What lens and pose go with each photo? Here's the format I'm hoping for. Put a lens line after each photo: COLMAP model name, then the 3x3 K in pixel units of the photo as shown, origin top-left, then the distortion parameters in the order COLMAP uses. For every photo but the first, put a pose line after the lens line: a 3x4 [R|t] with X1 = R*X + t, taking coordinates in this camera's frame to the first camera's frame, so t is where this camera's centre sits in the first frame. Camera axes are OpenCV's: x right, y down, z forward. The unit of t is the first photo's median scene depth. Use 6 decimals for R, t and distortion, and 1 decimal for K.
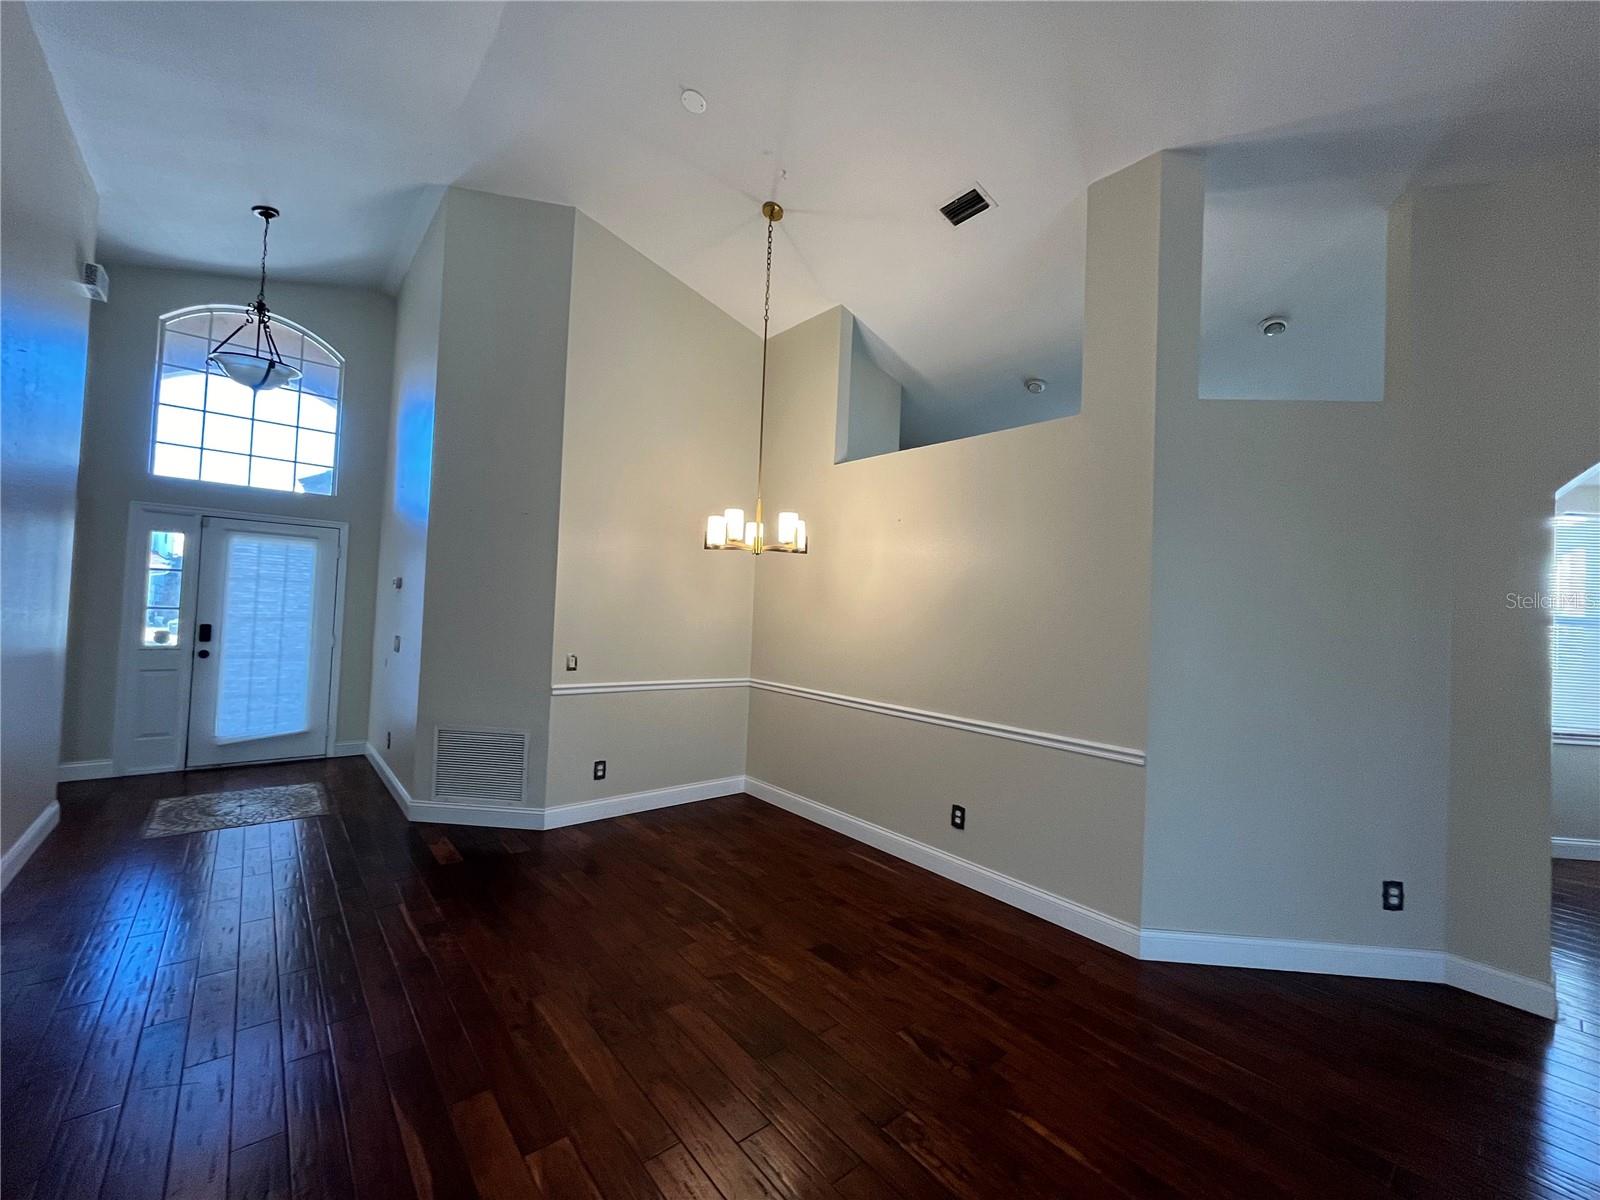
lens RADIAL K [[644.8, 0, 799.7], [0, 644.8, 592.9], [0, 0, 1]] dist [0.001550, -0.002960]
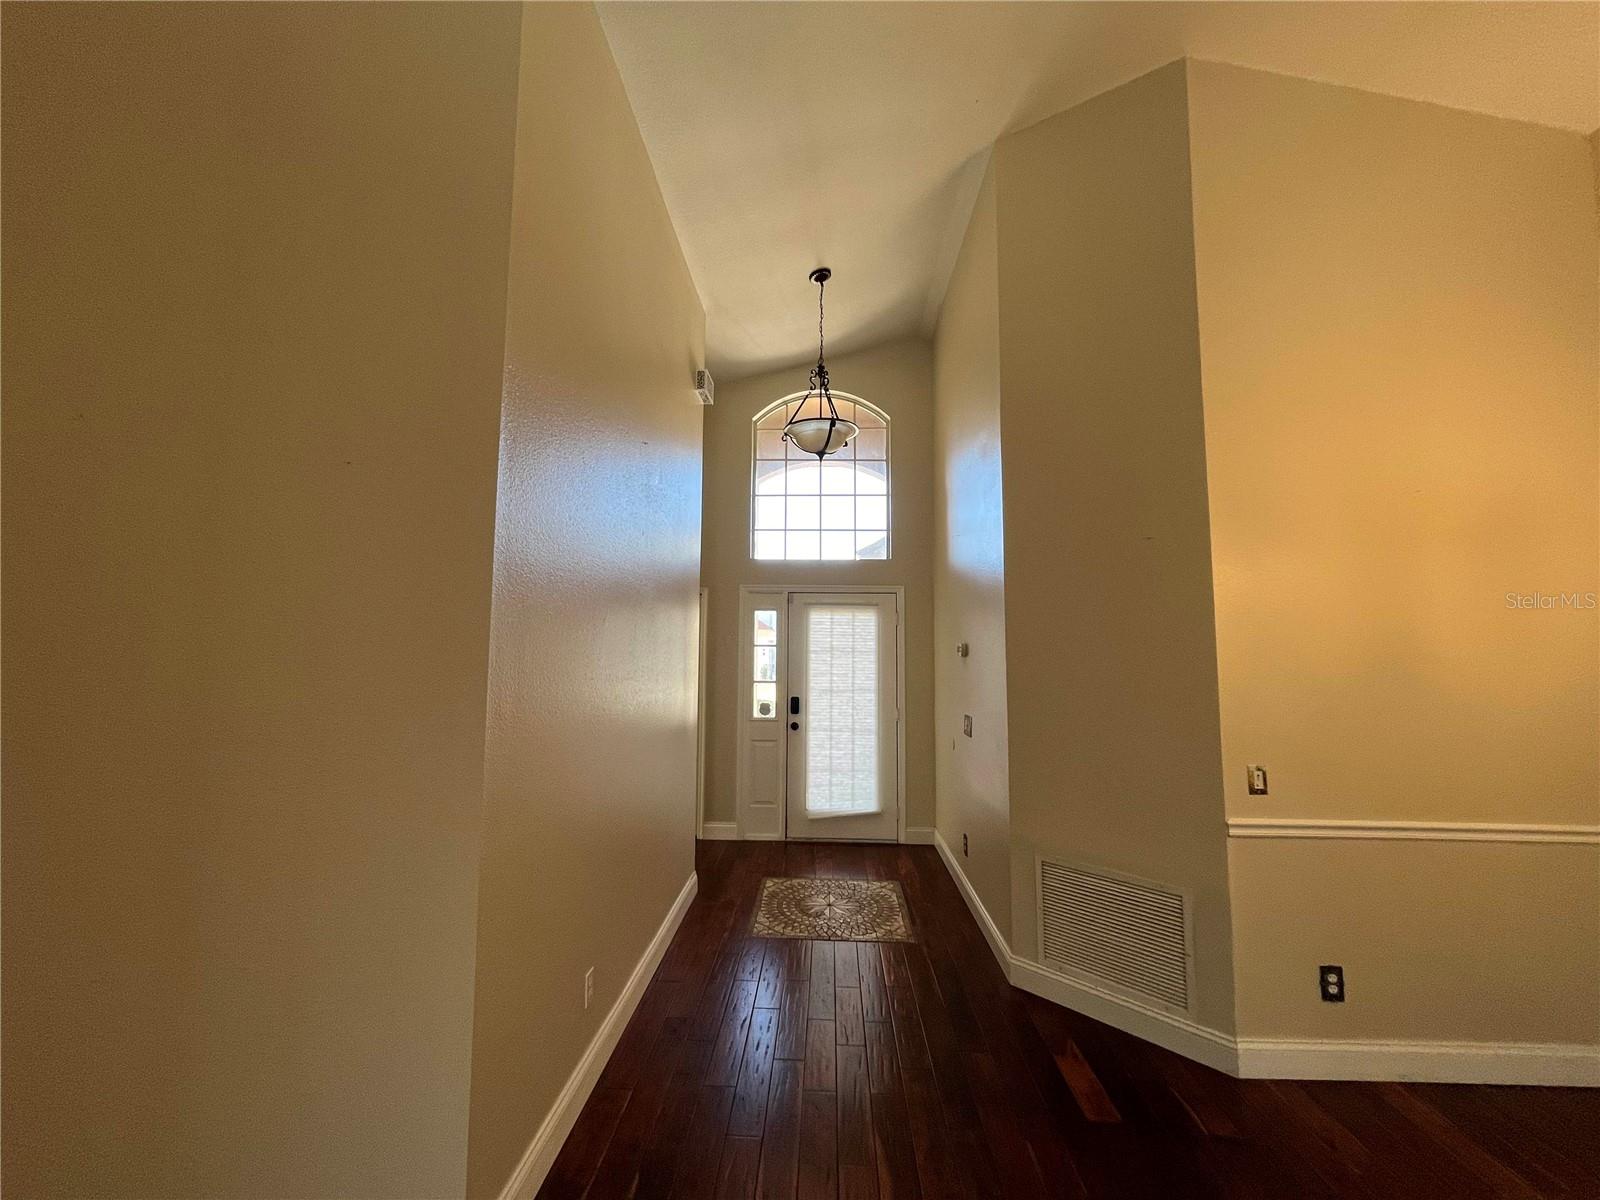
lens RADIAL K [[644.8, 0, 799.7], [0, 644.8, 592.9], [0, 0, 1]] dist [0.001550, -0.002960]
pose [[0.733413, -0.097444, -0.672763, -0.220094], [0.042805, 0.994329, -0.097356, -0.017317], [0.678434, 0.042605, 0.733425, 0.257810]]
